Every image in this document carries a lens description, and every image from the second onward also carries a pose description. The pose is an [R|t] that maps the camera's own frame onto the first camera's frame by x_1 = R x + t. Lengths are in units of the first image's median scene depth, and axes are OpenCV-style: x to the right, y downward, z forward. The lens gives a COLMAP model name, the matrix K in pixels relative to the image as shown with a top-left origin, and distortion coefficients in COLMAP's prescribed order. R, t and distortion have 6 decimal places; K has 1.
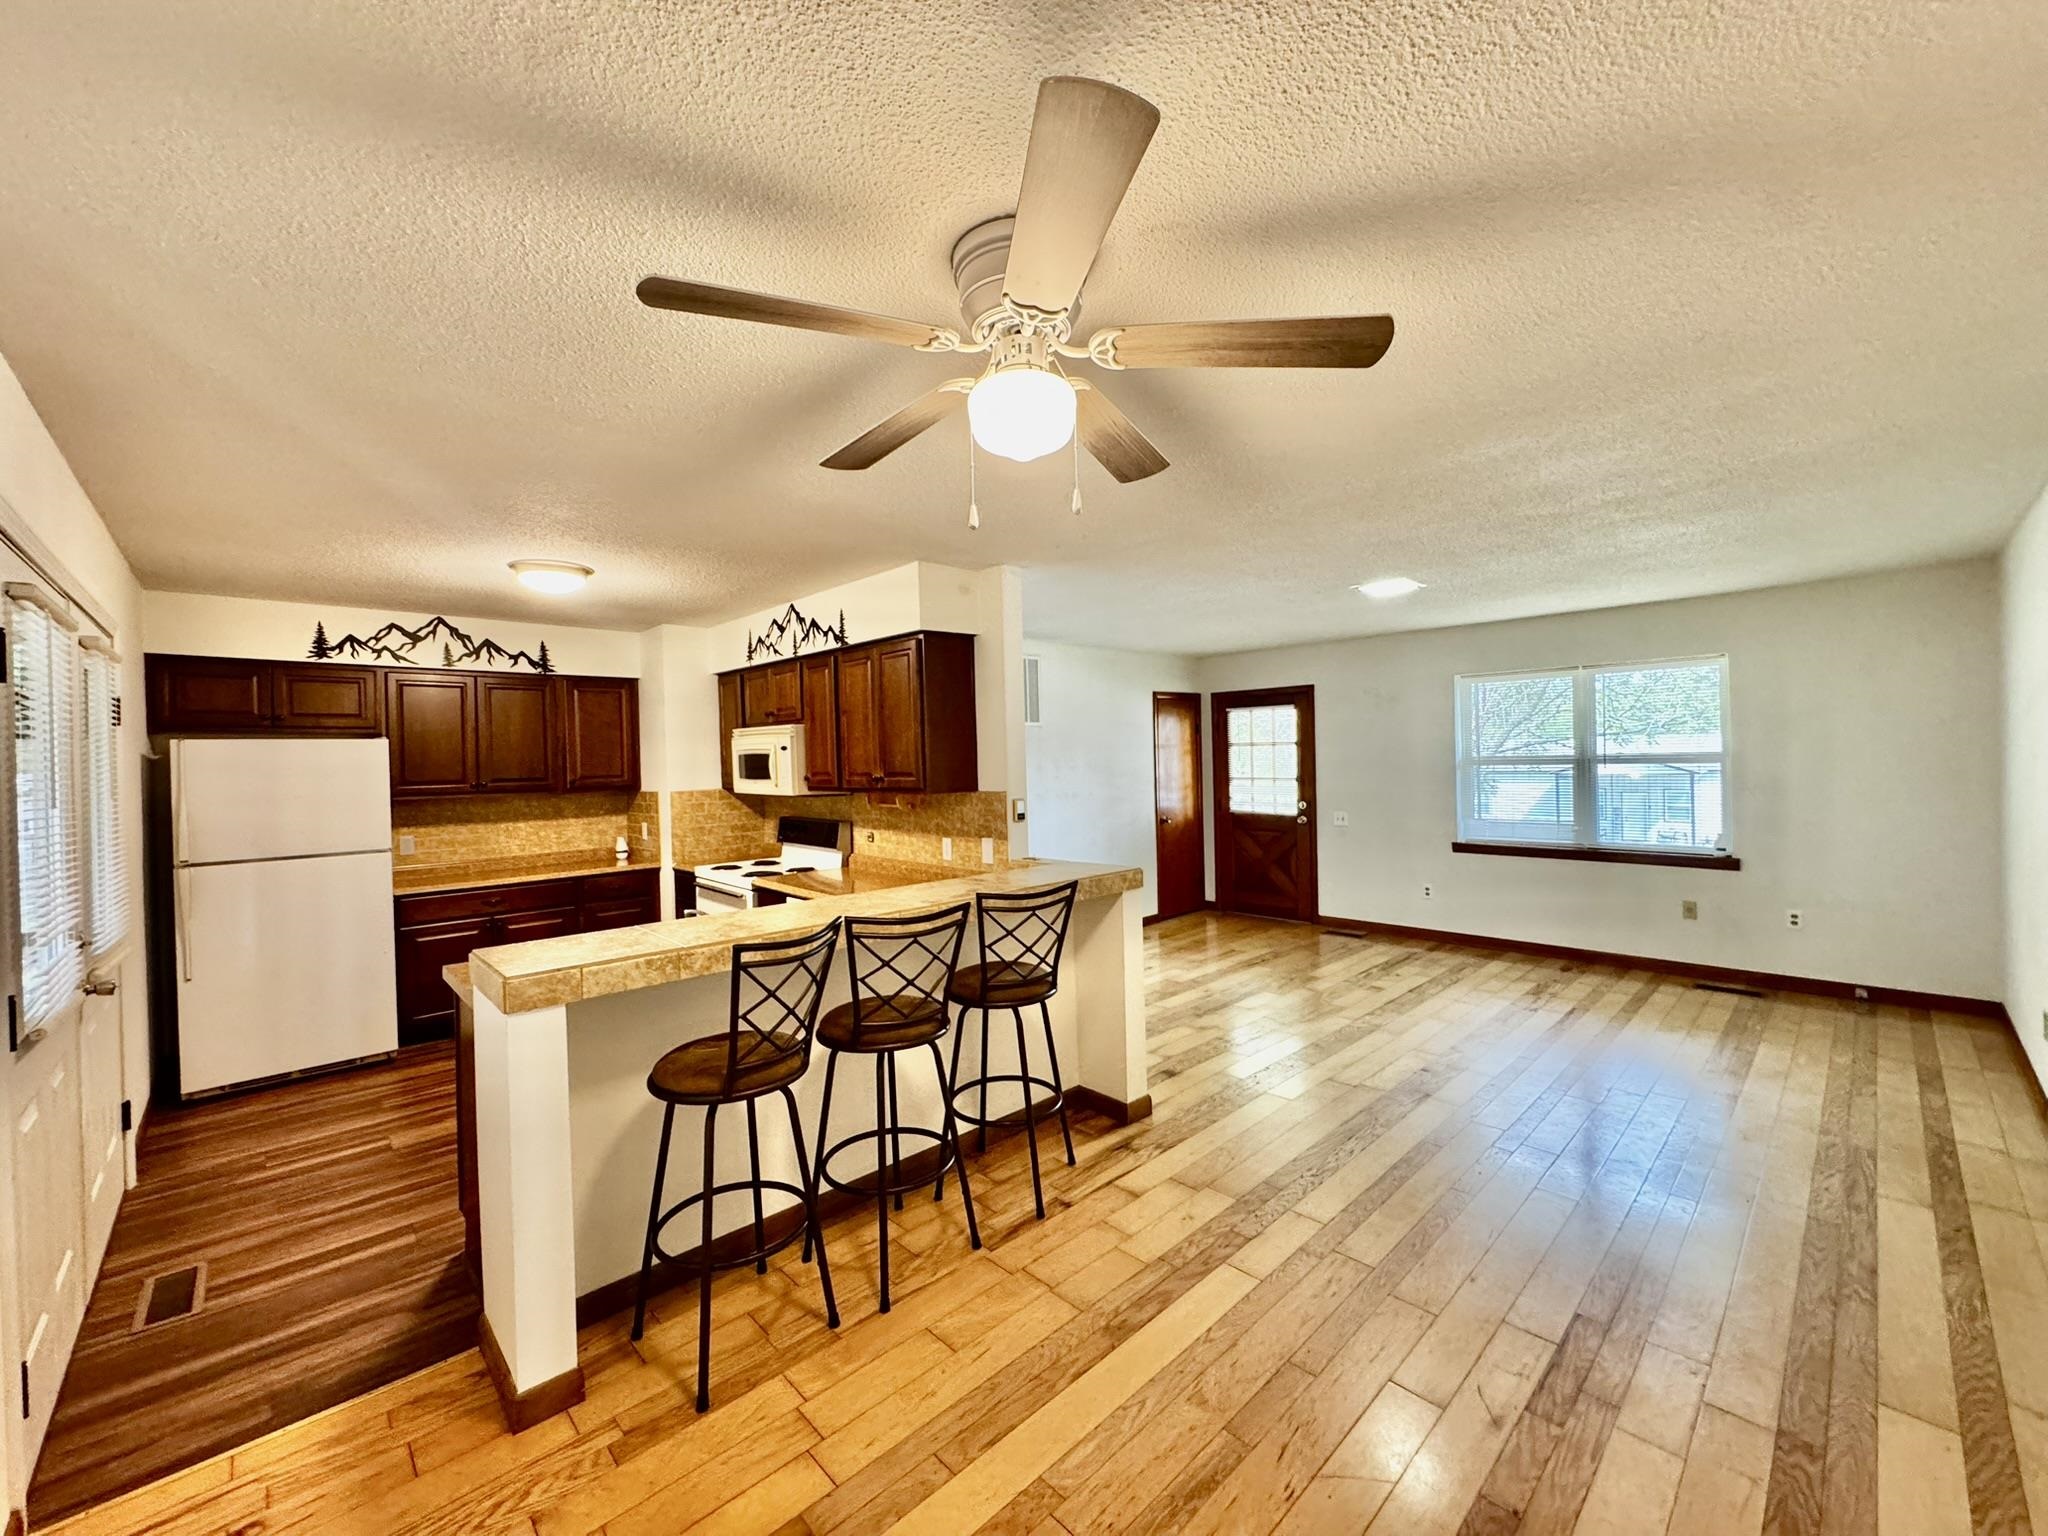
lens RADIAL K [[816.1, 0, 1021.6], [0, 816.1, 764.3], [0, 0, 1]] dist [0.001255, -0.000451]
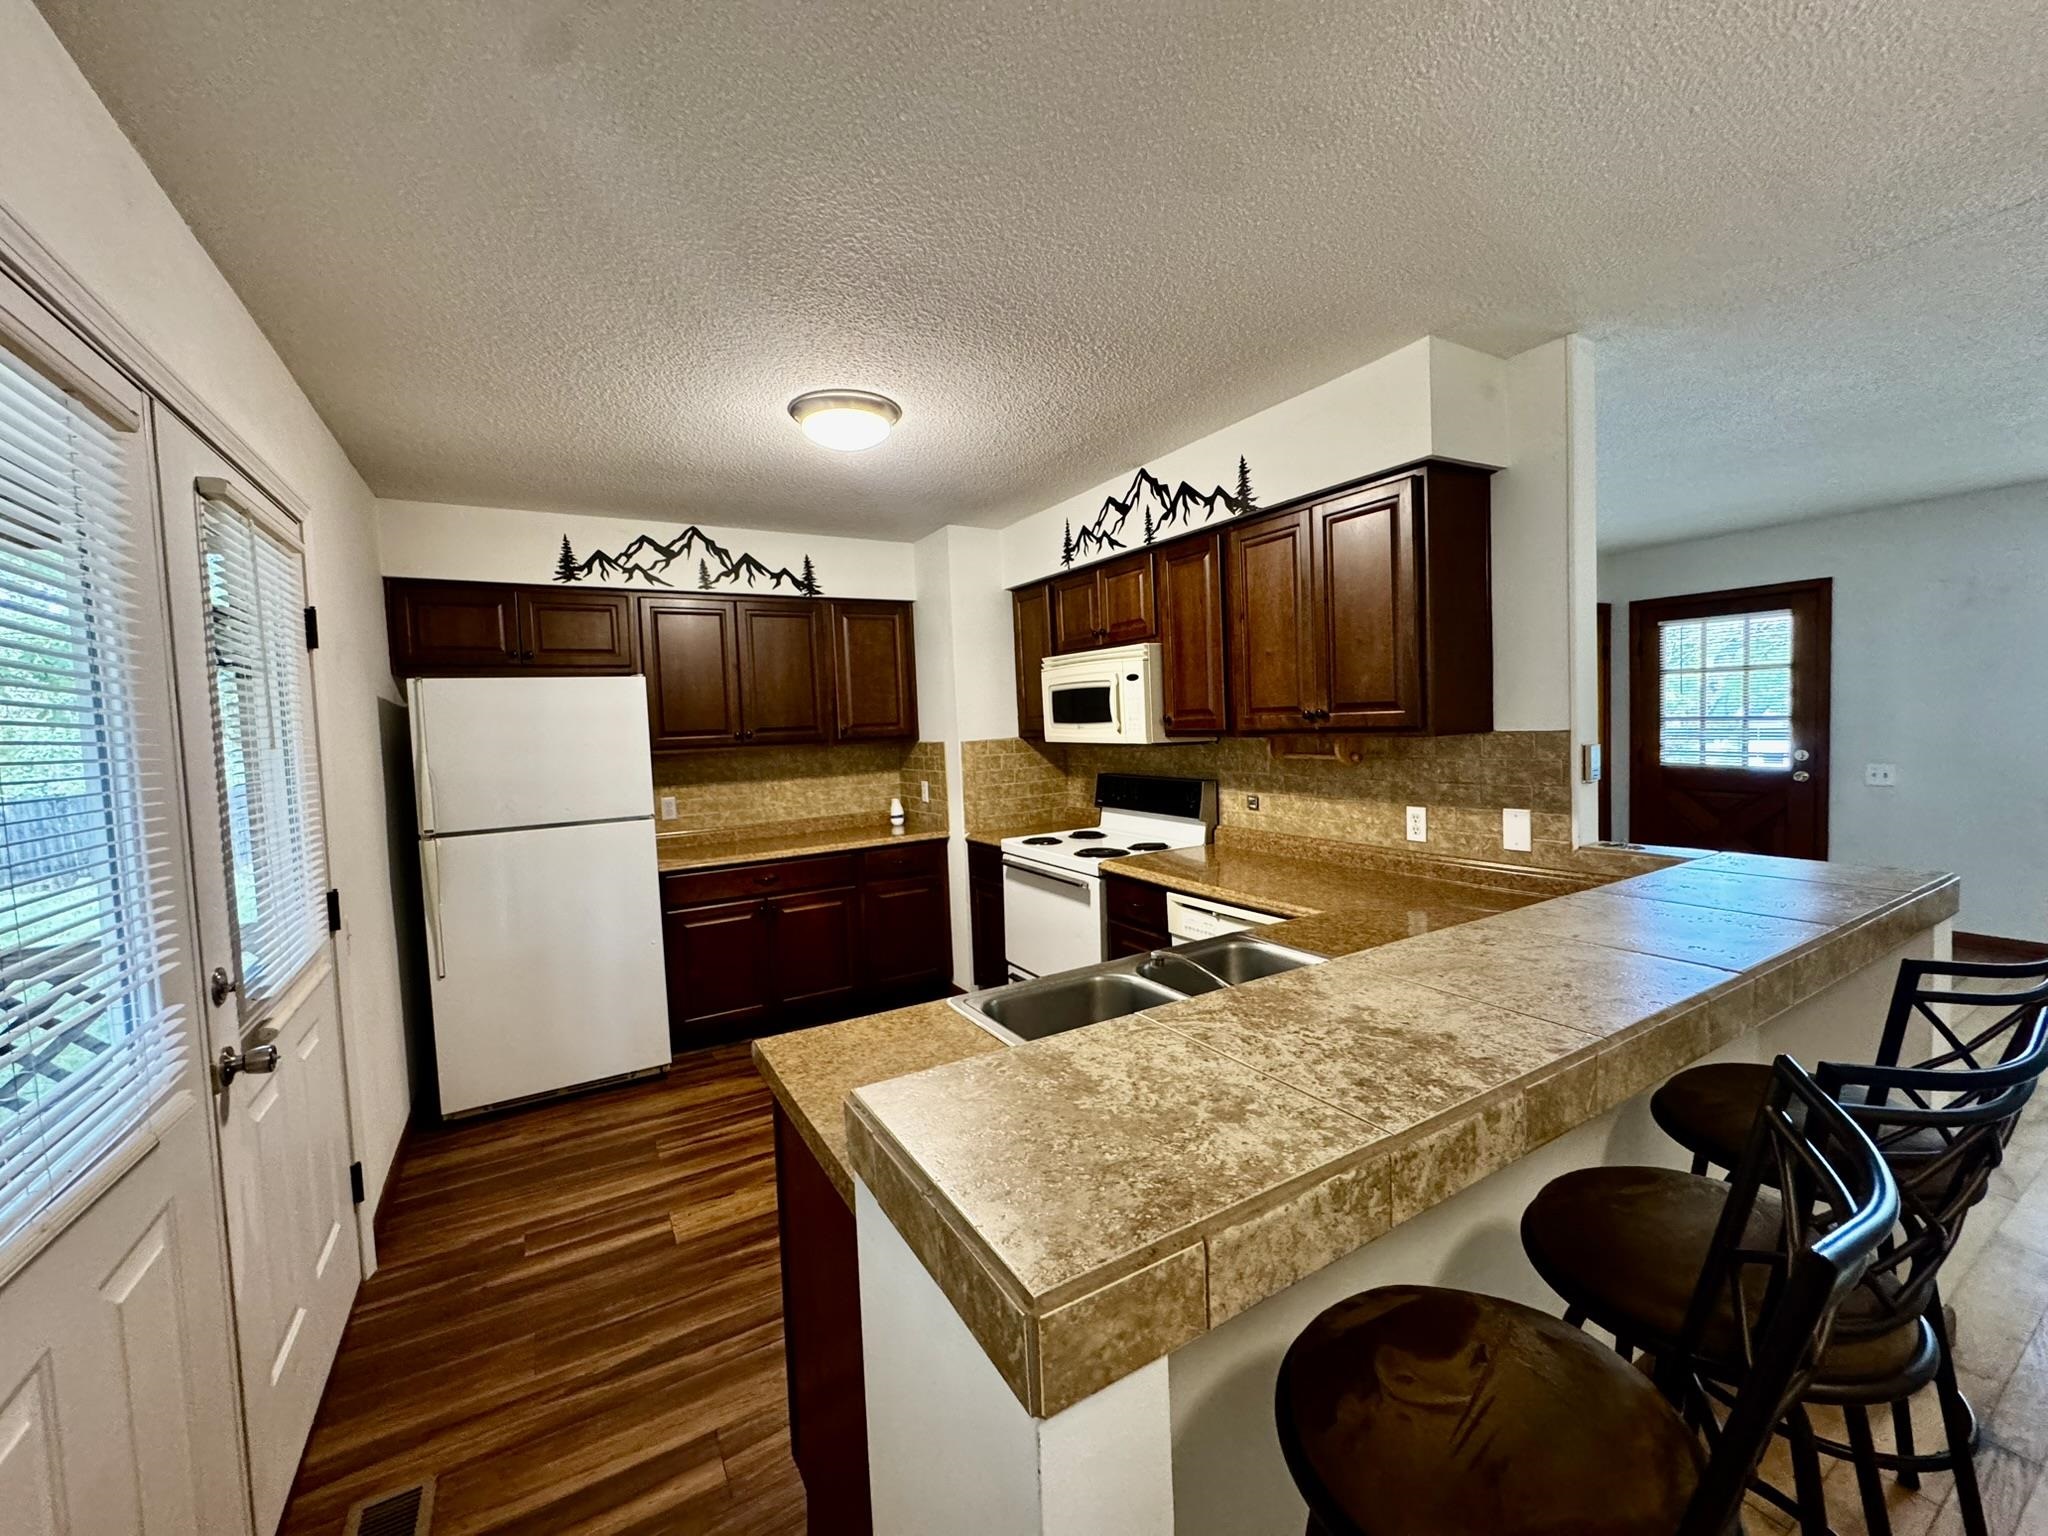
lens RADIAL K [[816.1, 0, 1025.5], [0, 816.1, 765.4], [0, 0, 1]] dist [0.001255, -0.000451]
pose [[0.975700, -0.003921, -0.219076, -0.228913], [0.016124, 0.998414, 0.053942, 0.017137], [0.218517, -0.056164, 0.974216, 0.287377]]
